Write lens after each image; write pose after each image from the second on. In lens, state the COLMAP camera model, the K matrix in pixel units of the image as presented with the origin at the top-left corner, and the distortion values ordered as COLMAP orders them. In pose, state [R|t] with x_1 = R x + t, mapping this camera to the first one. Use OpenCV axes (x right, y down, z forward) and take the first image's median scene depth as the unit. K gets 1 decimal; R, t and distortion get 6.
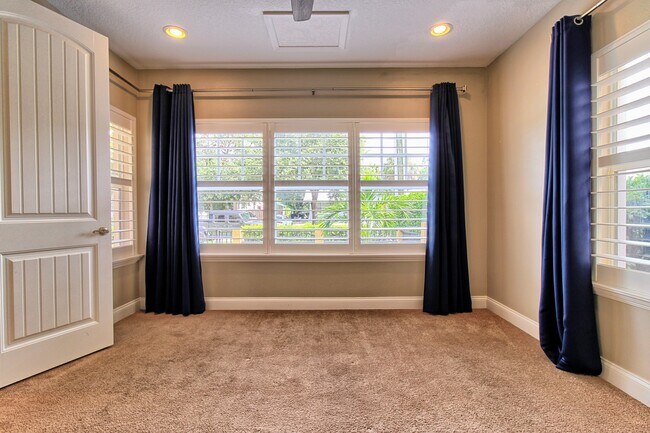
lens RADIAL K [[306.2, 0, 321.2], [0, 306.2, 217.2], [0, 0, 1]] dist [-0.015583, 0.008404]
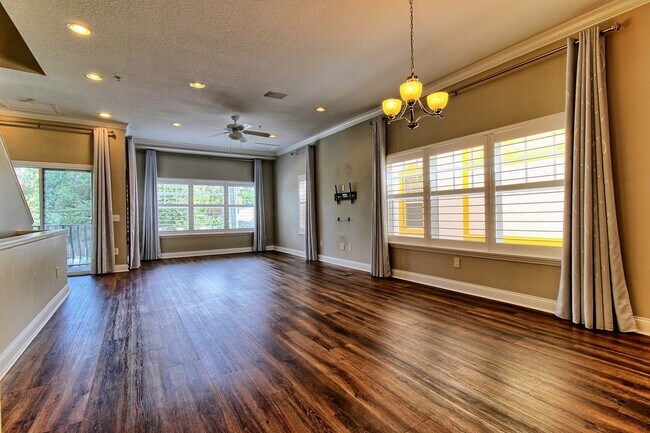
lens RADIAL K [[306.2, 0, 321.5], [0, 306.2, 216.4], [0, 0, 1]] dist [-0.015583, 0.008404]
pose [[0.544442, -0.000905, -0.838798, 0.794230], [0.002626, 0.999996, 0.000625, -0.012770], [0.838794, -0.002543, 0.544442, -0.146788]]
